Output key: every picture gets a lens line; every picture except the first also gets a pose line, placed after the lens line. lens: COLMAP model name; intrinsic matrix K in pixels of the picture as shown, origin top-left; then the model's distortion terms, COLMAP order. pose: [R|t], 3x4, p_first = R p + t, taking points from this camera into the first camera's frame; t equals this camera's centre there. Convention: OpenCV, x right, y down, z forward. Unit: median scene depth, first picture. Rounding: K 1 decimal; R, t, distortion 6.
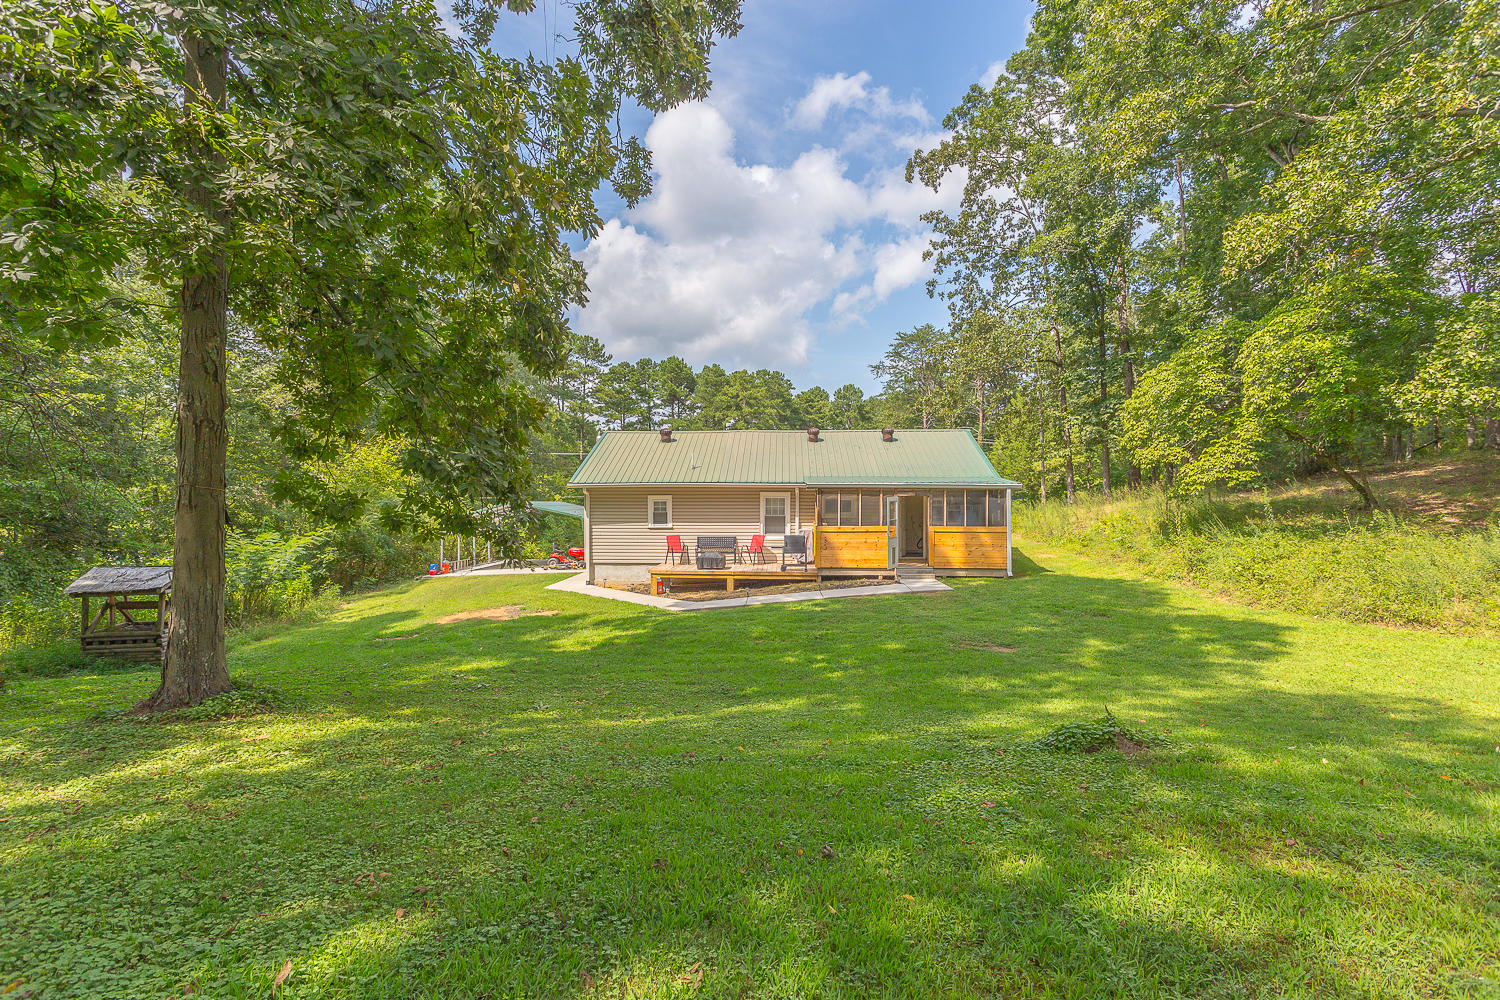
lens RADIAL K [[711.6, 0, 729.5], [0, 711.6, 501.4], [0, 0, 1]] dist [-0.001736, 0.000042]
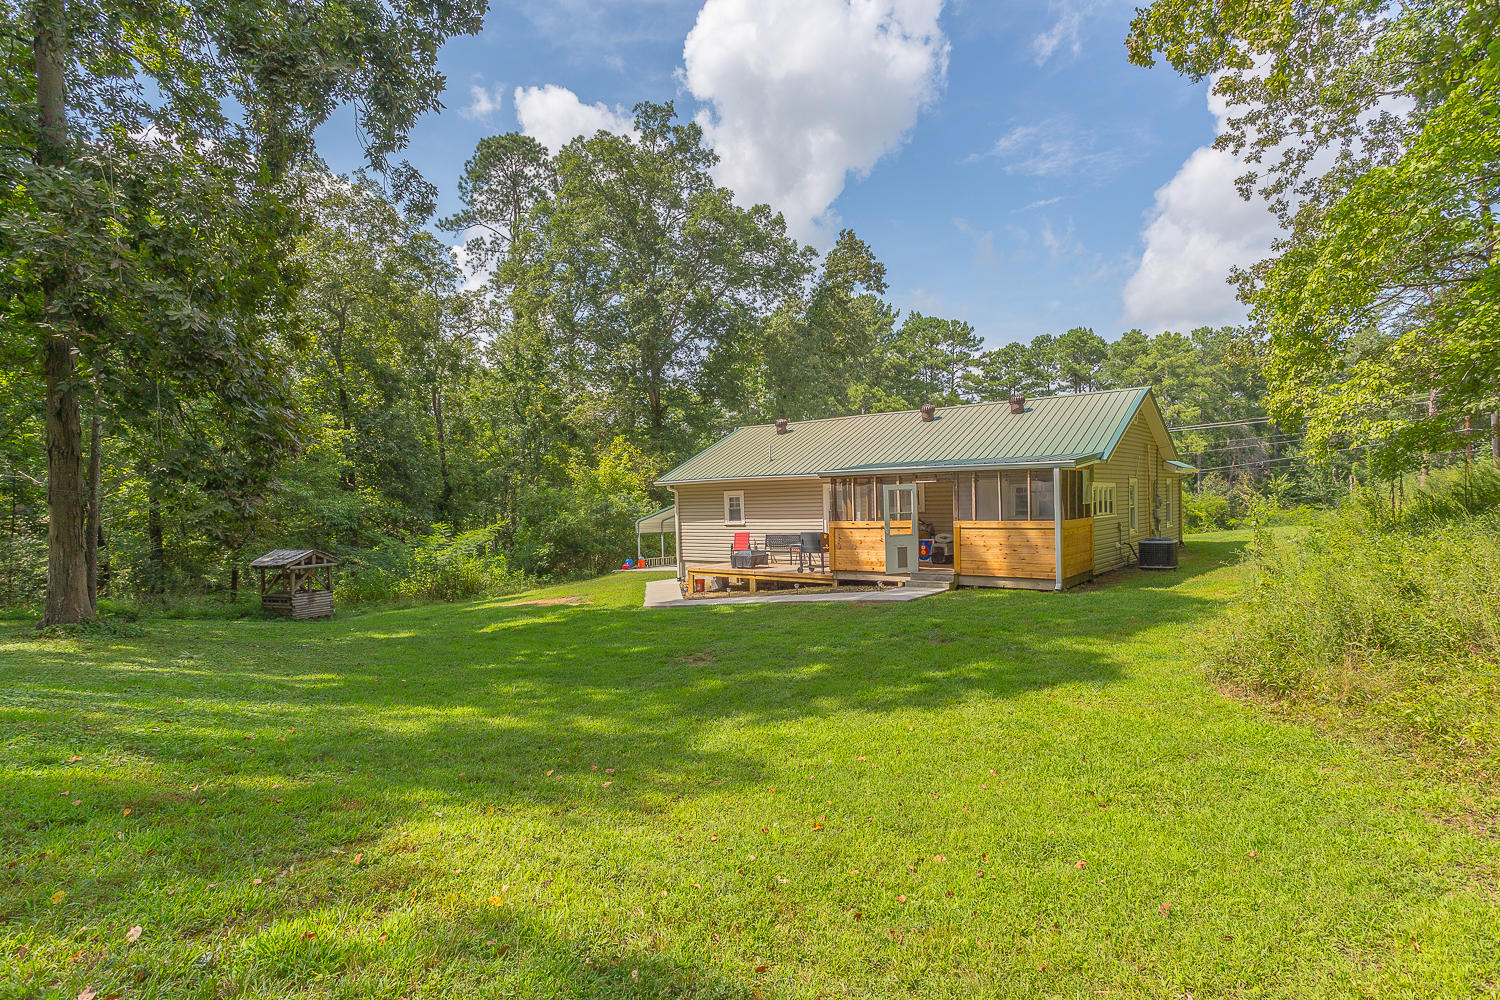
lens RADIAL K [[757.3, 0, 750.8], [0, 757.3, 517.3], [0, 0, 1]] dist [0.000515, 0.000074]
pose [[0.825015, -0.007960, -0.565054, 0.523691], [0.017568, 0.999779, 0.011565, 0.016361], [0.564837, -0.019468, 0.824973, 0.179791]]
